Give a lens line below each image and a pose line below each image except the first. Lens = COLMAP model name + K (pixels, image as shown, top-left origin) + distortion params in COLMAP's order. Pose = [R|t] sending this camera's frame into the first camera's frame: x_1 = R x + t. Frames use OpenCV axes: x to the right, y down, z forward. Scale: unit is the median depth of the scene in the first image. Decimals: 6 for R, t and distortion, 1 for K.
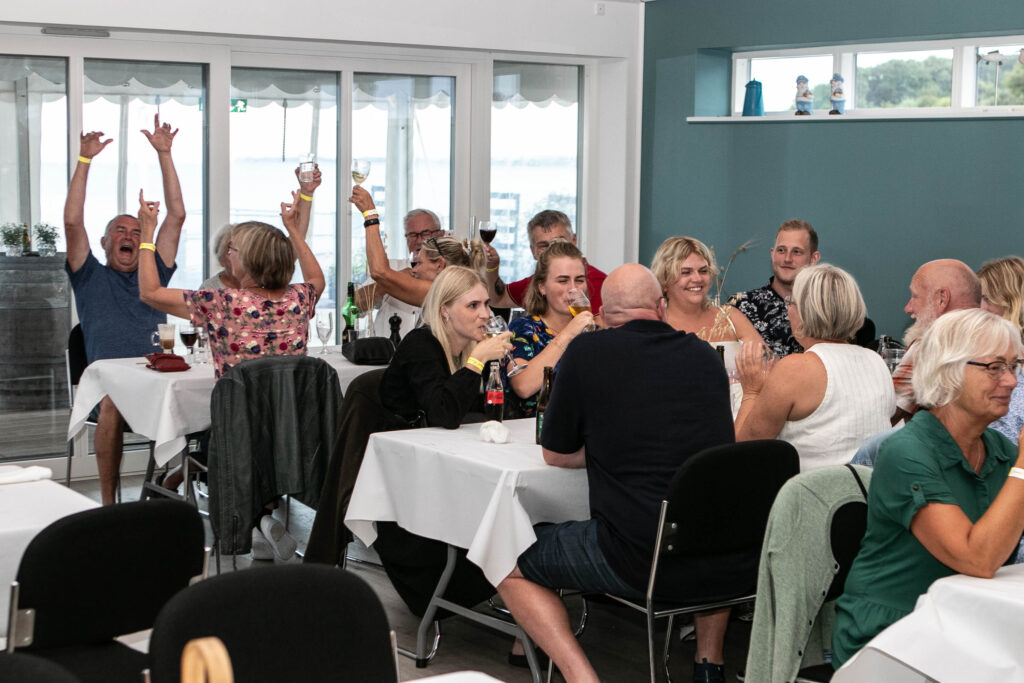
lens RADIAL K [[1818.9, 0, 511.6], [0, 1818.9, 342.3], [0, 0, 1]] dist [-0.066121, 0.000000]
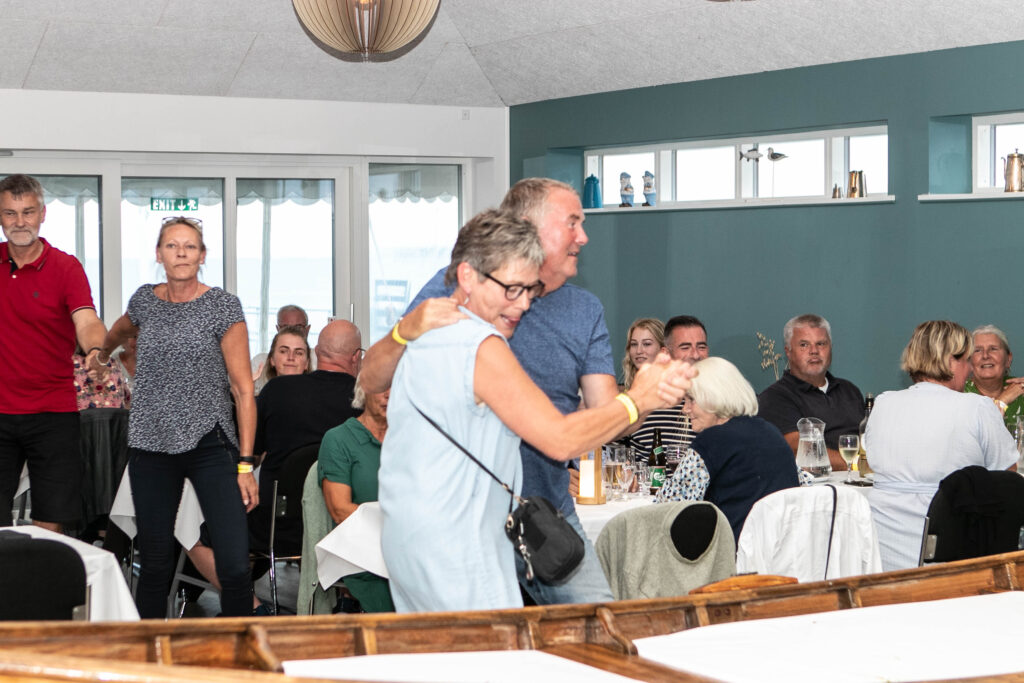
lens RADIAL K [[2226.9, 0, 512.2], [0, 2226.9, 338.2], [0, 0, 1]] dist [-0.169607, 0.000000]
pose [[0.996975, -0.017463, -0.075733, 0.183618], [0.012870, 0.998072, -0.060723, 0.036825], [0.076647, 0.059565, 0.995277, -0.353304]]
